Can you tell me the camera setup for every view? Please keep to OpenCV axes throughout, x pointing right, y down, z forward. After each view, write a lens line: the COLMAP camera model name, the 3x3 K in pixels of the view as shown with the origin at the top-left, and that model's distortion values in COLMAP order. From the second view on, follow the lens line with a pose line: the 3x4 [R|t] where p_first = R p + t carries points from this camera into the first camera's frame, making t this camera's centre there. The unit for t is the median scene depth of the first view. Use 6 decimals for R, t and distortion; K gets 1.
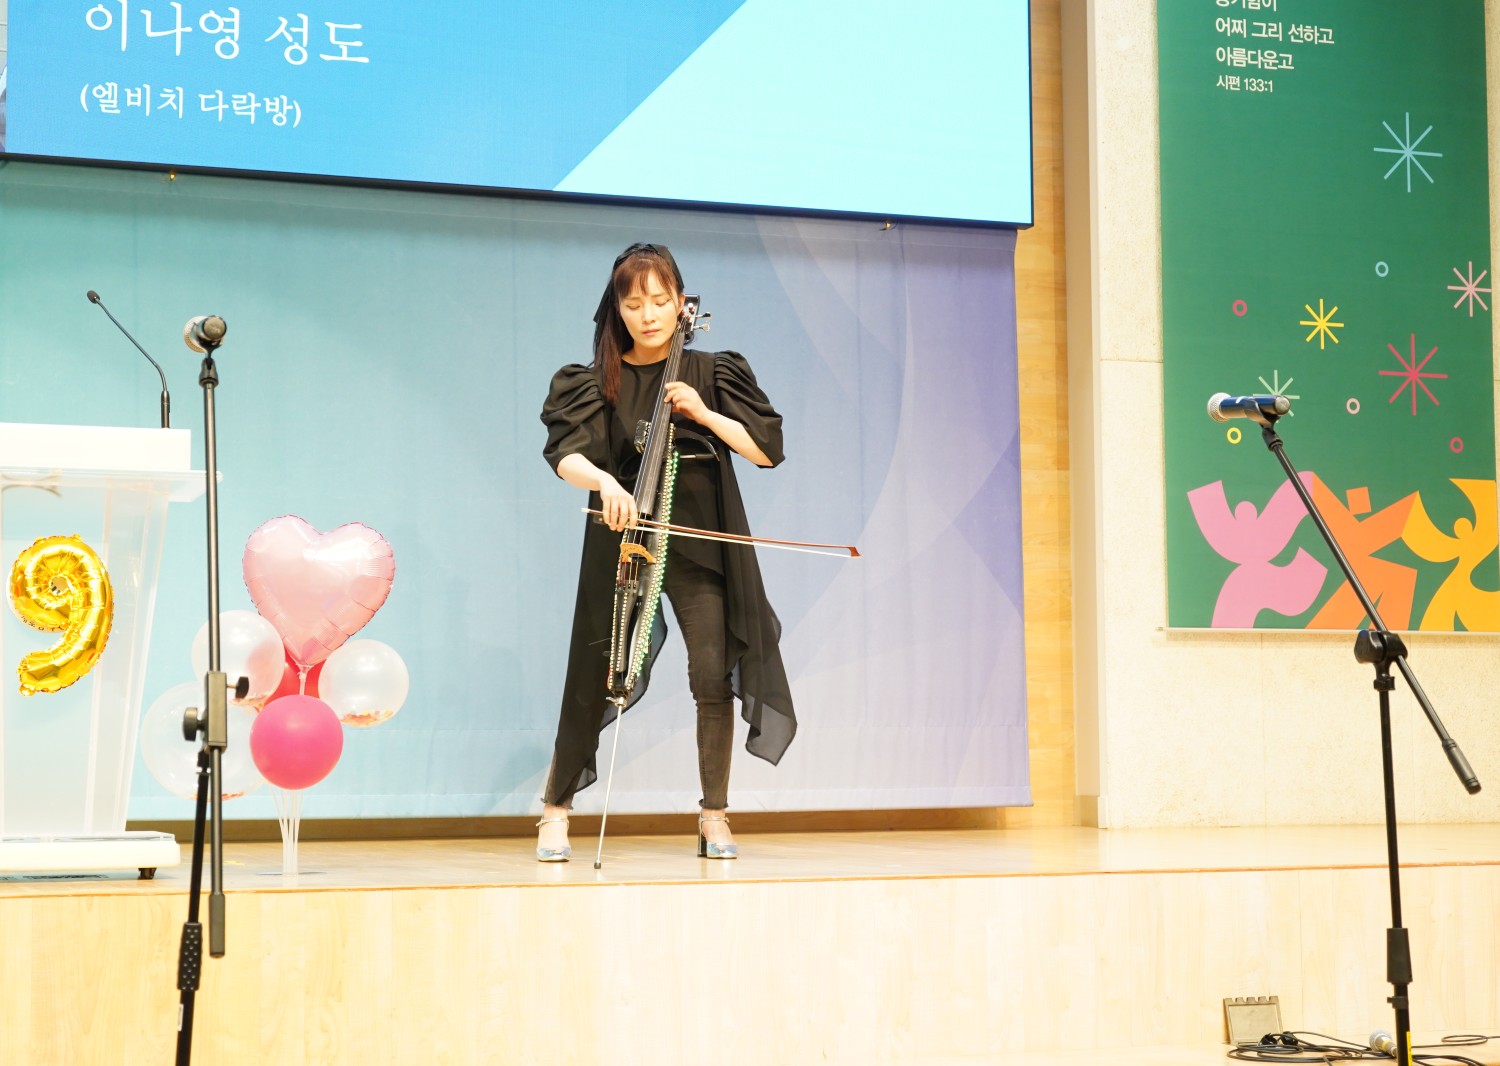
lens RADIAL K [[2598.3, 0, 750.0], [0, 2598.3, 533.0], [0, 0, 1]] dist [-0.027065, 0.190846]
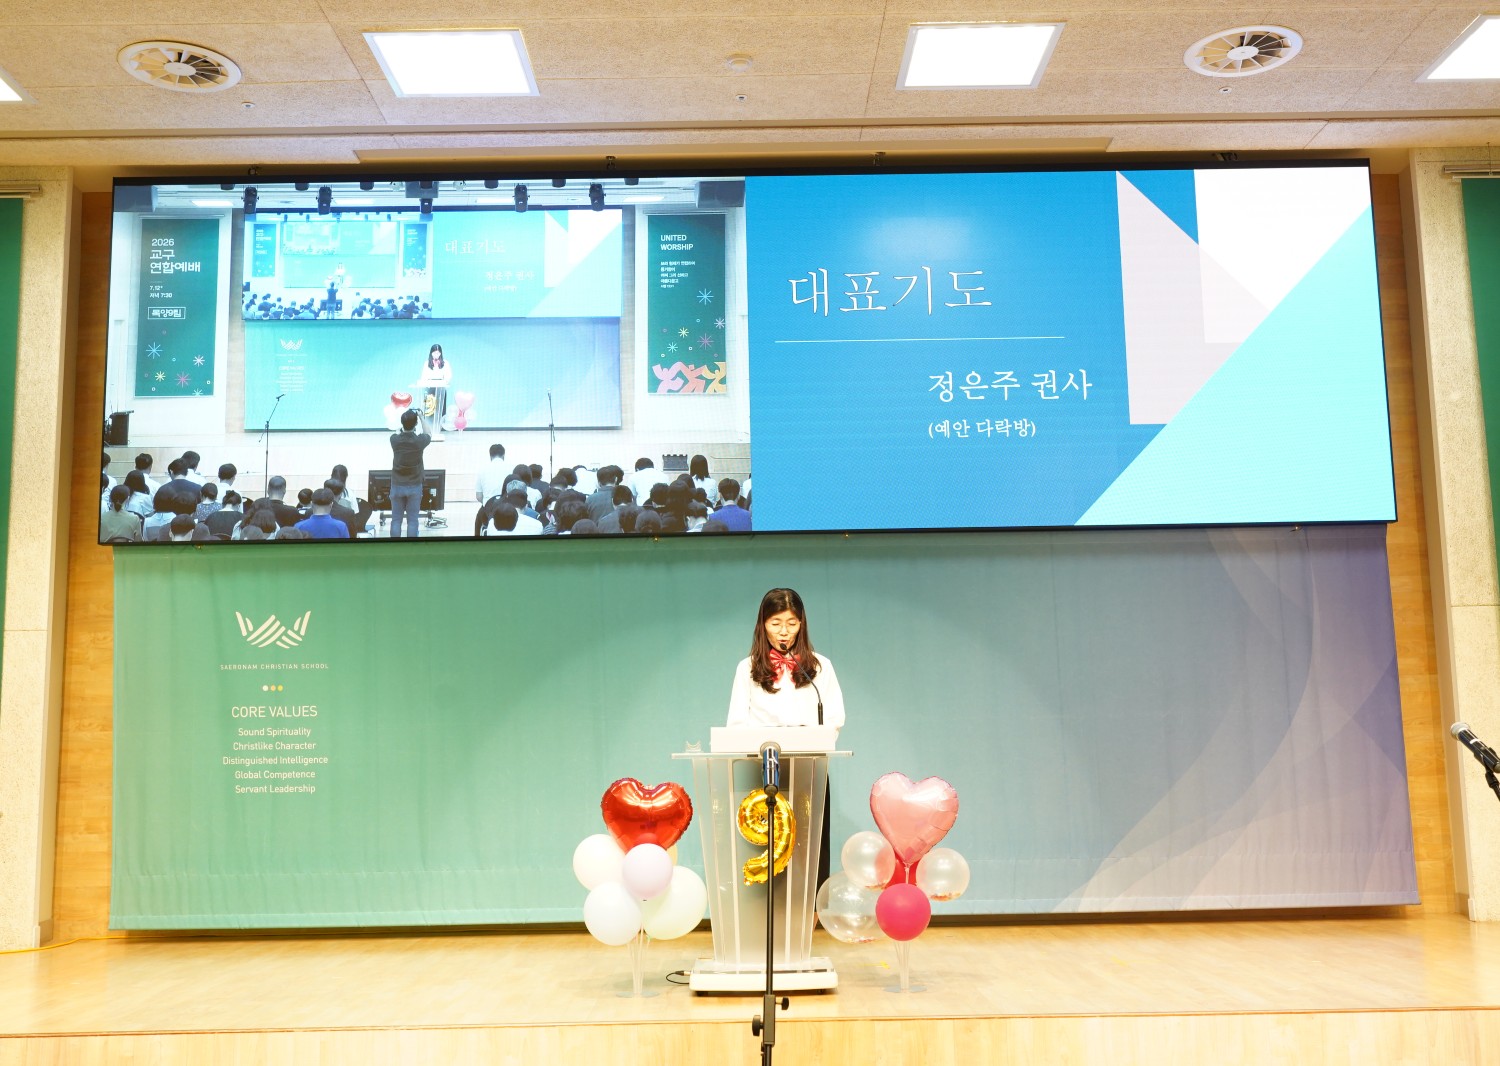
lens RADIAL K [[1556.9, 0, 750.0], [0, 1556.9, 533.0], [0, 0, 1]] dist [-0.000112, -0.004196]
pose [[0.942405, -0.057580, -0.329481, 0.075832], [0.039322, 0.997312, -0.061819, -0.102967], [0.332156, 0.045303, 0.942136, 0.007994]]
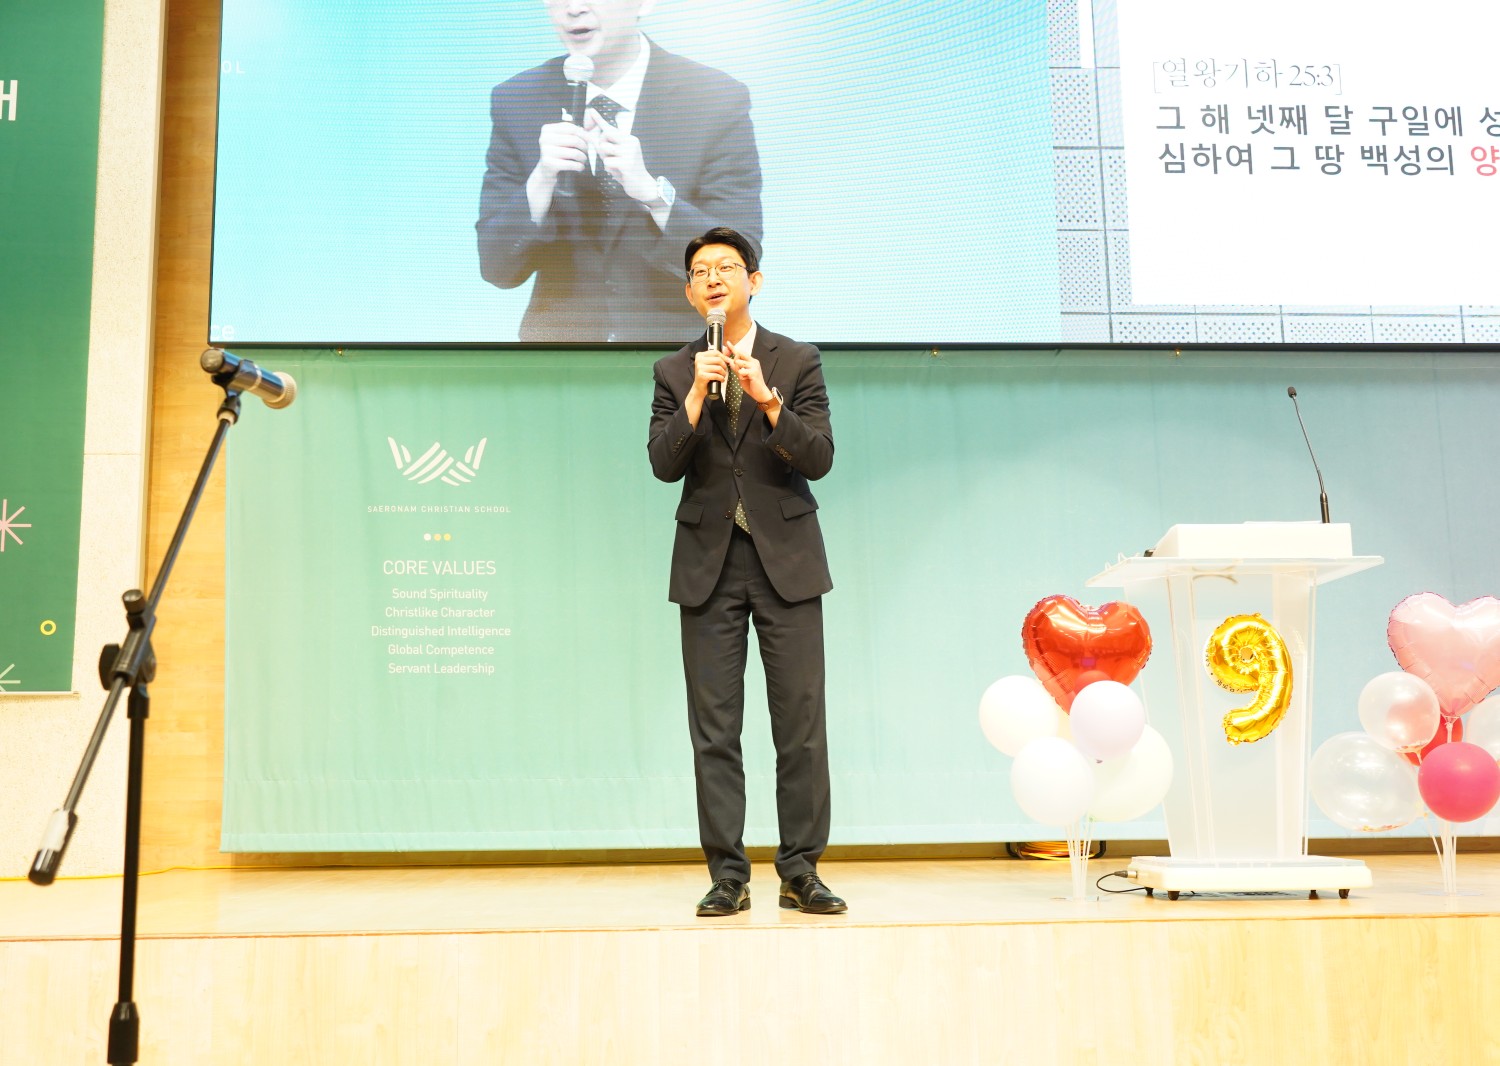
lens RADIAL K [[1629.8, 0, 750.0], [0, 1629.8, 533.0], [0, 0, 1]] dist [-0.001001, -0.012035]
pose [[0.955424, -0.049068, -0.291132, -0.256164], [0.030380, 0.997198, -0.068368, 0.008019], [0.293671, 0.056475, 0.954237, 0.184121]]
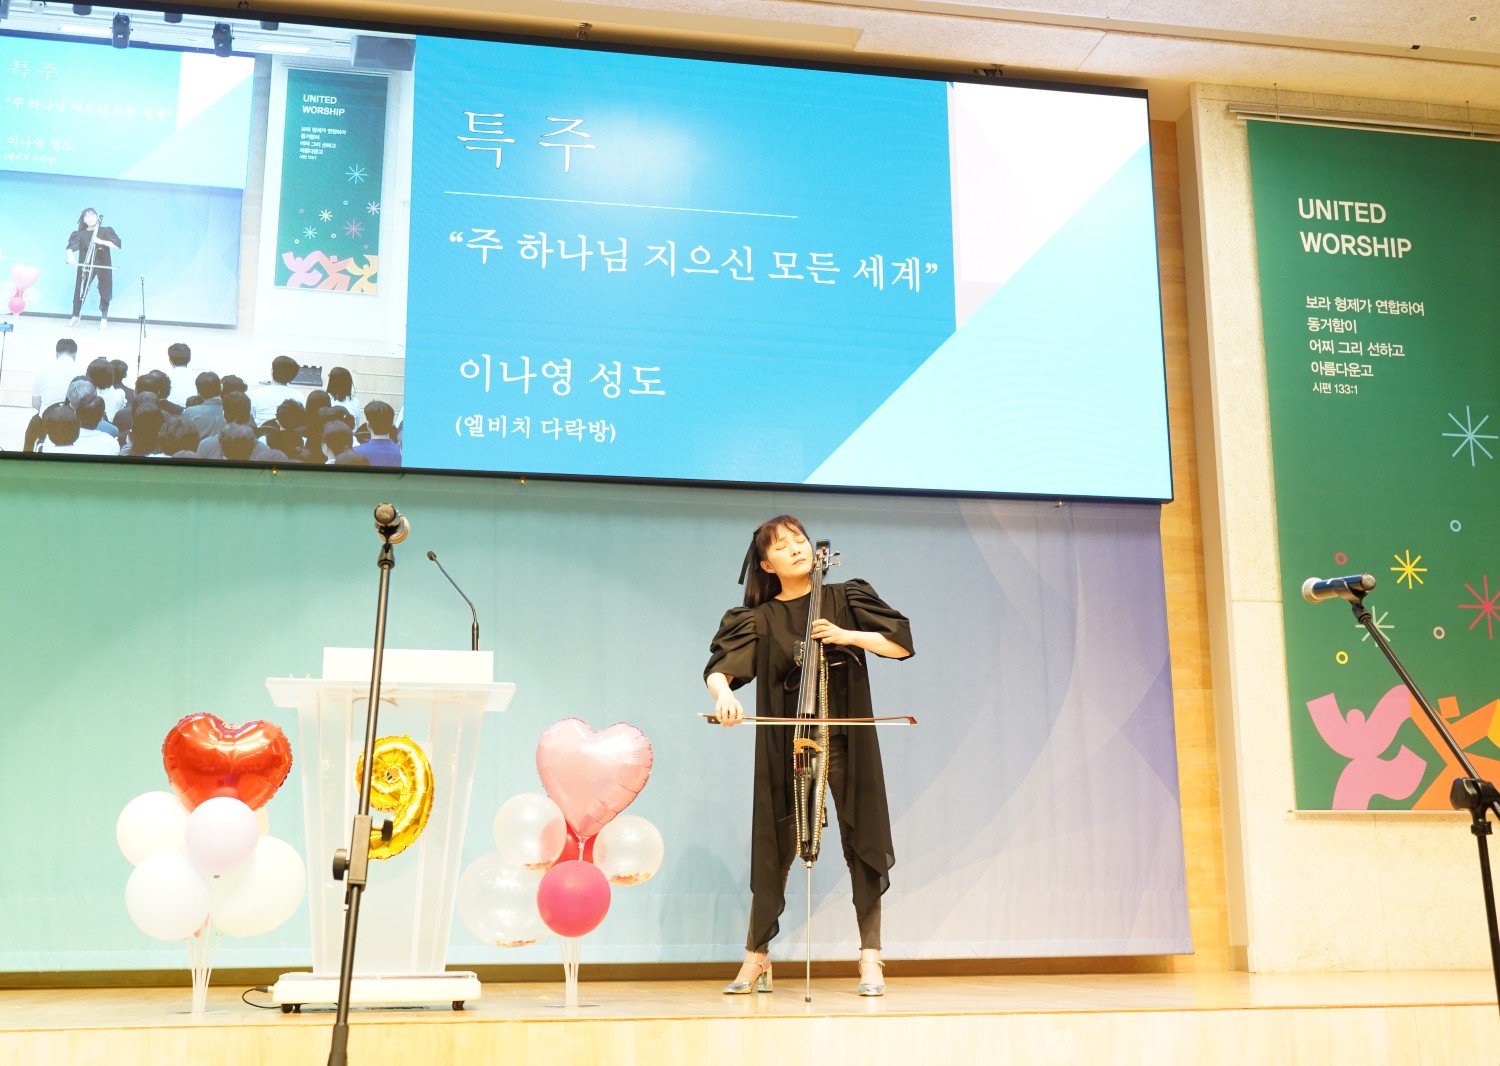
lens RADIAL K [[1753.0, 0, 750.0], [0, 1753.0, 533.0], [0, 0, 1]] dist [0.001043, -0.013762]
pose [[0.989023, -0.033958, -0.143807, 0.036376], [0.014429, 0.990777, -0.134730, 0.020467], [0.147056, 0.131176, 0.980392, 0.155603]]
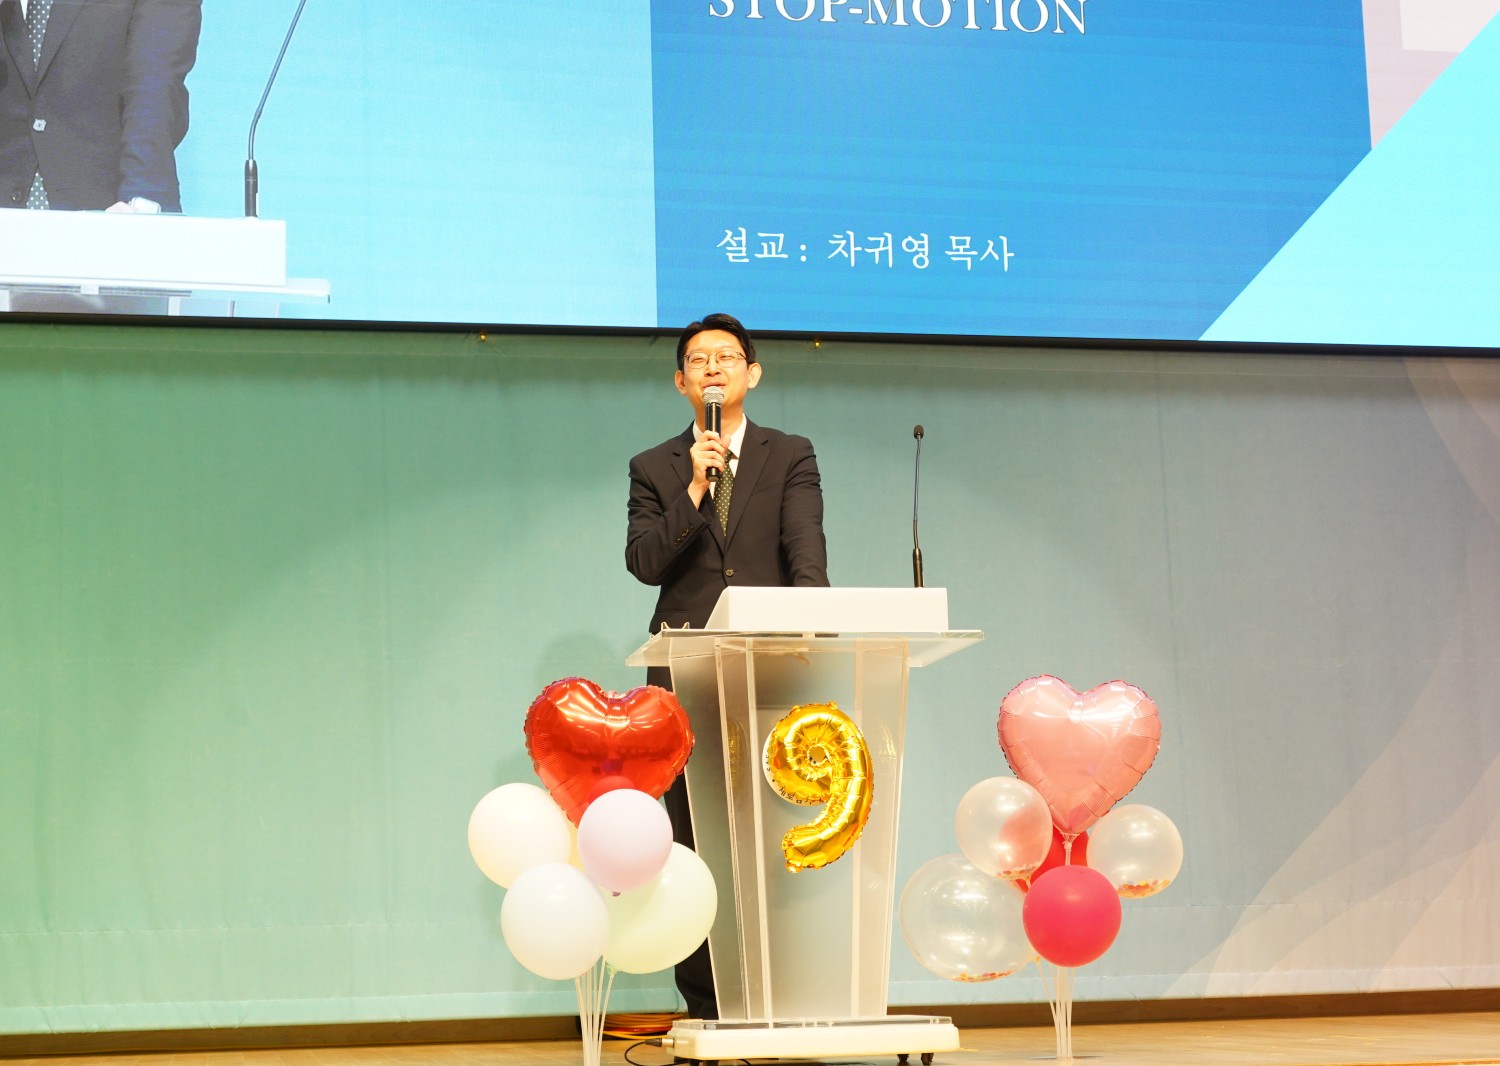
lens RADIAL K [[2598.3, 0, 750.0], [0, 2598.3, 533.0], [0, 0, 1]] dist [-0.027065, 0.190846]
pose [[0.988915, -0.041453, -0.142581, -0.146562], [0.030701, 0.996574, -0.076798, 0.010874], [0.145276, 0.071569, 0.986799, 0.044664]]
